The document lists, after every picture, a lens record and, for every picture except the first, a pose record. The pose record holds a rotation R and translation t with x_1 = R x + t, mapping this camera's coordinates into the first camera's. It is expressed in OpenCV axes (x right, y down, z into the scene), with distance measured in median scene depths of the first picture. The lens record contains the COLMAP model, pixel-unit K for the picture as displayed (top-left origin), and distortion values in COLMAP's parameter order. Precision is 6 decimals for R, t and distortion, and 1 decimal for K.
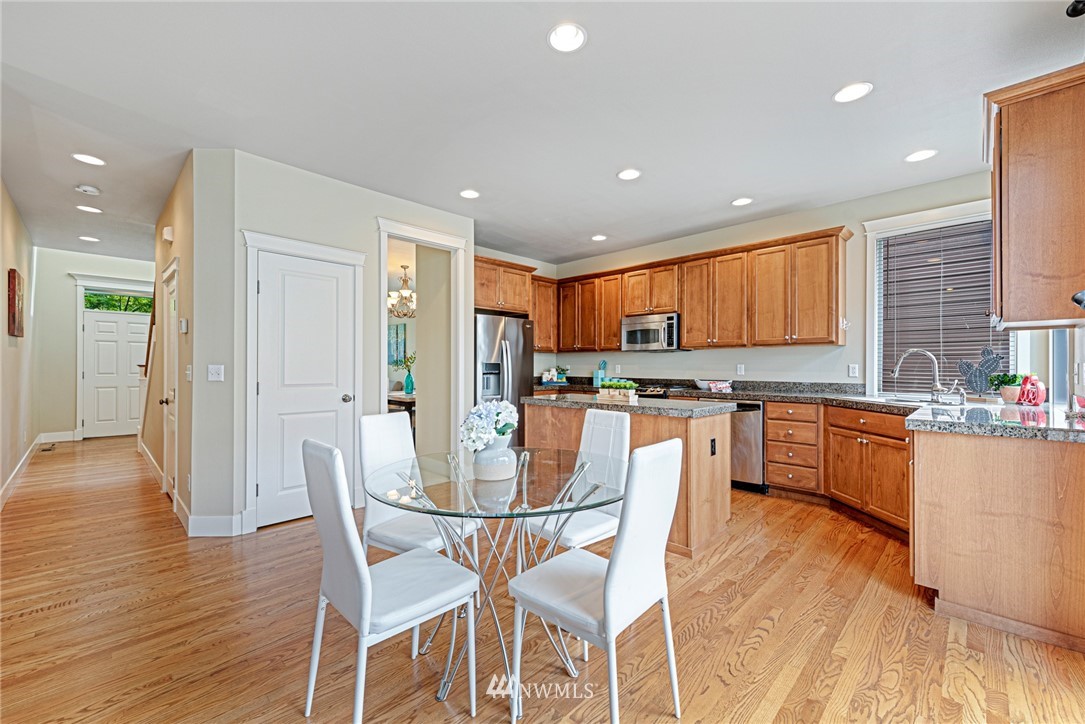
lens RADIAL K [[448.4, 0, 526.1], [0, 448.4, 366.0], [0, 0, 1]] dist [0.009876, -0.000686]
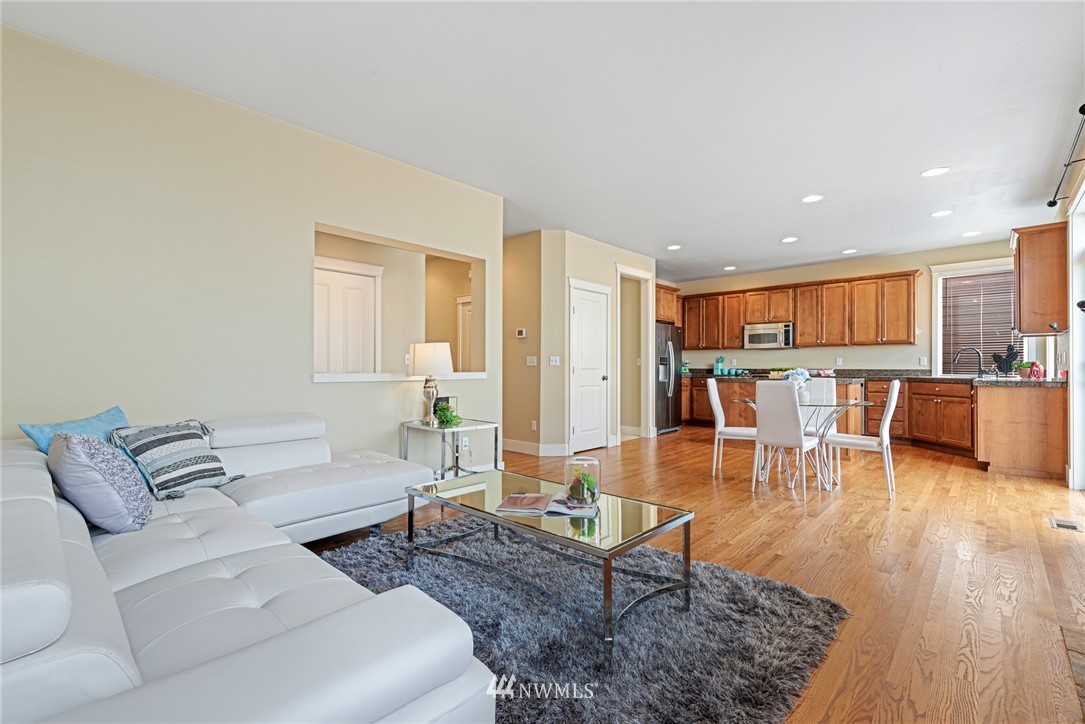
lens RADIAL K [[472.3, 0, 505.6], [0, 472.3, 365.6], [0, 0, 1]] dist [0.000523, 0.000079]
pose [[0.999927, 0.000406, -0.012093, -0.633220], [-0.000425, 0.999999, -0.001567, 0.026337], [0.012092, 0.001572, 0.999926, -0.589673]]
